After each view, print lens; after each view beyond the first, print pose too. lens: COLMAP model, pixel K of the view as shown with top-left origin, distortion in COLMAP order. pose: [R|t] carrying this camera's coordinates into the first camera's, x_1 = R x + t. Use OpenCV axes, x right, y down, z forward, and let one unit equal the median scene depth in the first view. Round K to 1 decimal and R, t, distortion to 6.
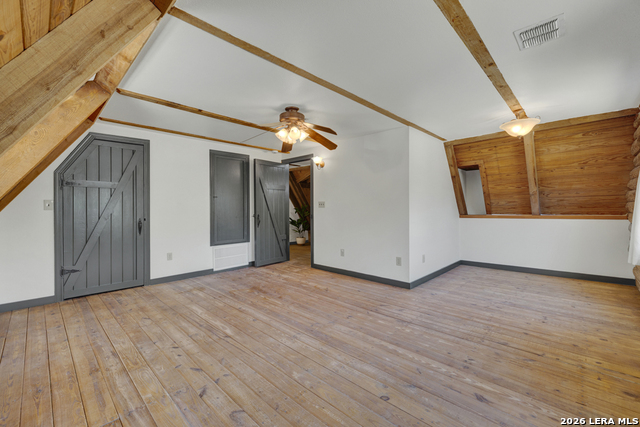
lens RADIAL K [[271.9, 0, 320.2], [0, 271.9, 209.3], [0, 0, 1]] dist [-0.000760, -0.000302]
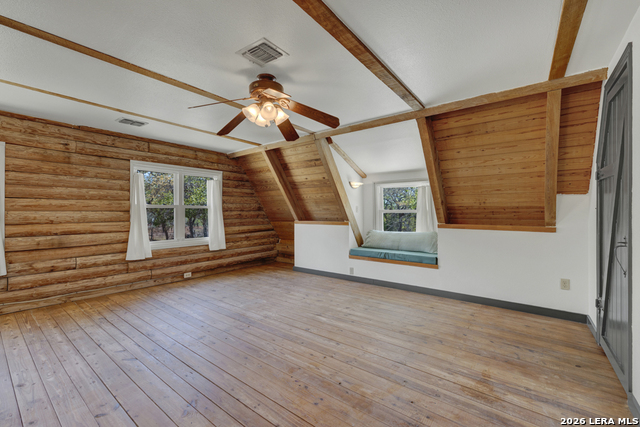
lens RADIAL K [[271.9, 0, 318.5], [0, 271.9, 213.8], [0, 0, 1]] dist [-0.000760, -0.000302]
pose [[-0.994609, 0.008081, -0.103381, -0.189829], [0.006304, 0.999827, 0.017505, -0.021265], [0.103505, 0.016759, -0.994488, 2.023160]]
